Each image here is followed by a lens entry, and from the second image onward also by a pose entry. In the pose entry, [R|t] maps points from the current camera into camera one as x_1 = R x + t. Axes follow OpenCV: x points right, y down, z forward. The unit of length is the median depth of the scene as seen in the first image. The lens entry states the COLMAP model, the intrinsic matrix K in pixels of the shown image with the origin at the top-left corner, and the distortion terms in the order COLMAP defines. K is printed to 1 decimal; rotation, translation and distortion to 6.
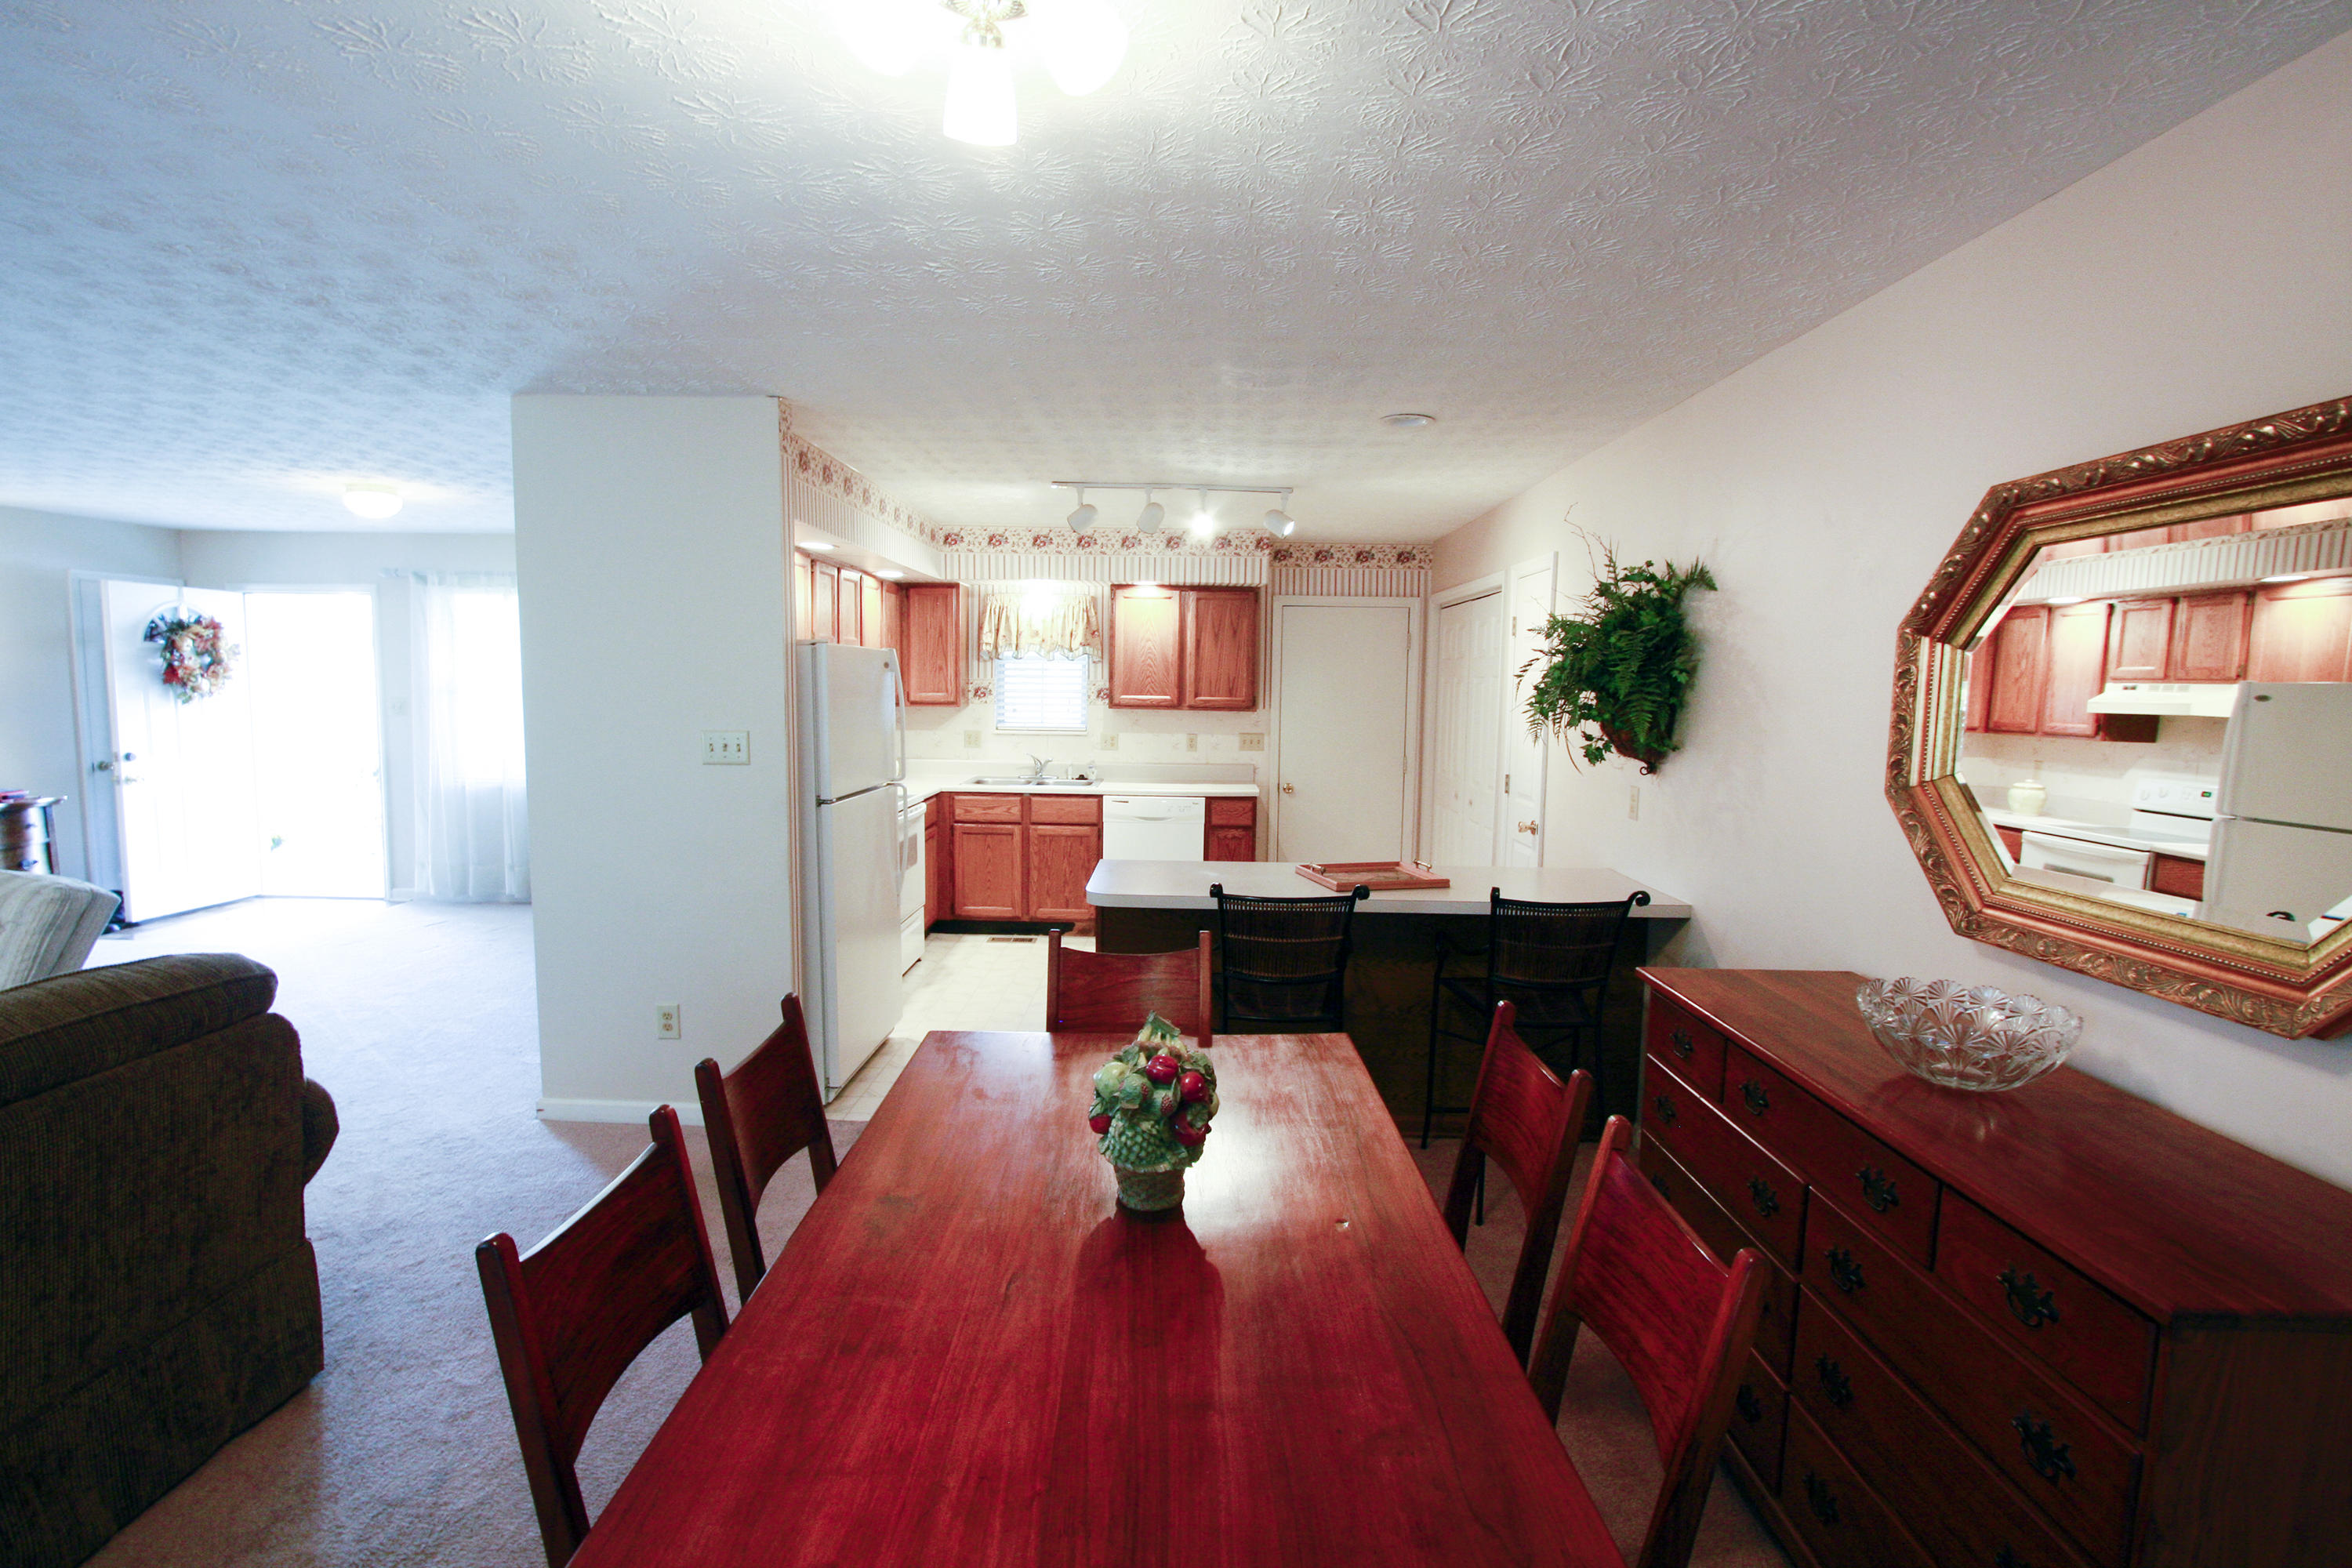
lens RADIAL K [[1089.1, 0, 1160.4], [0, 1089.1, 786.6], [0, 0, 1]] dist [-0.017864, 0.003814]
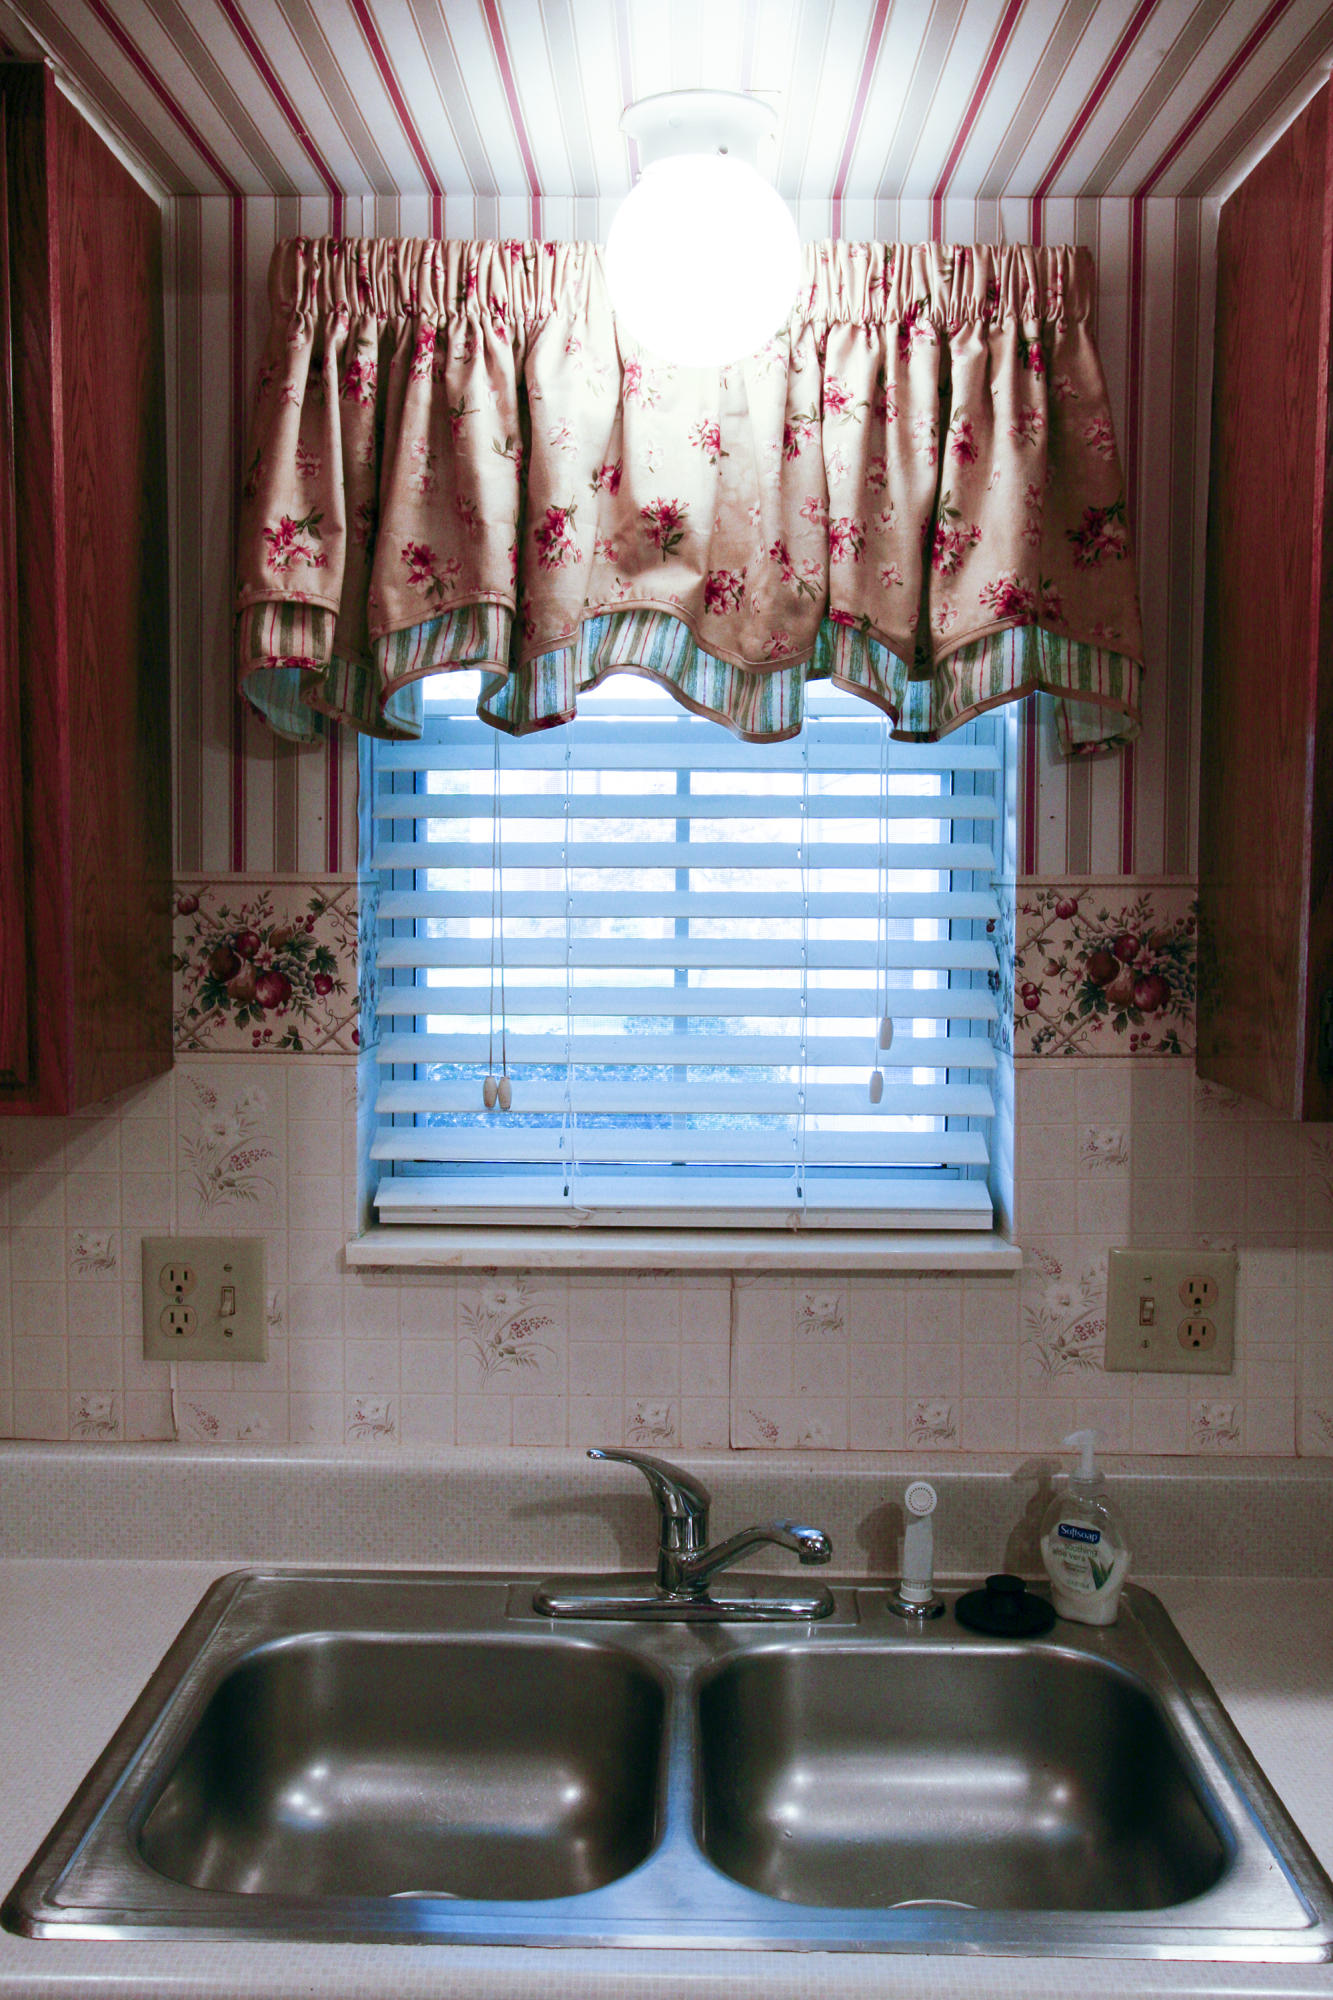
lens RADIAL K [[1857.7, 0, 658.9], [0, 1857.7, 992.5], [0, 0, 1]] dist [0.010067, 0.000000]
pose [[0.999934, -0.009770, 0.006058, -0.124433], [0.009941, 0.999535, -0.028836, -0.083290], [-0.005774, 0.028894, 0.999566, 0.826790]]
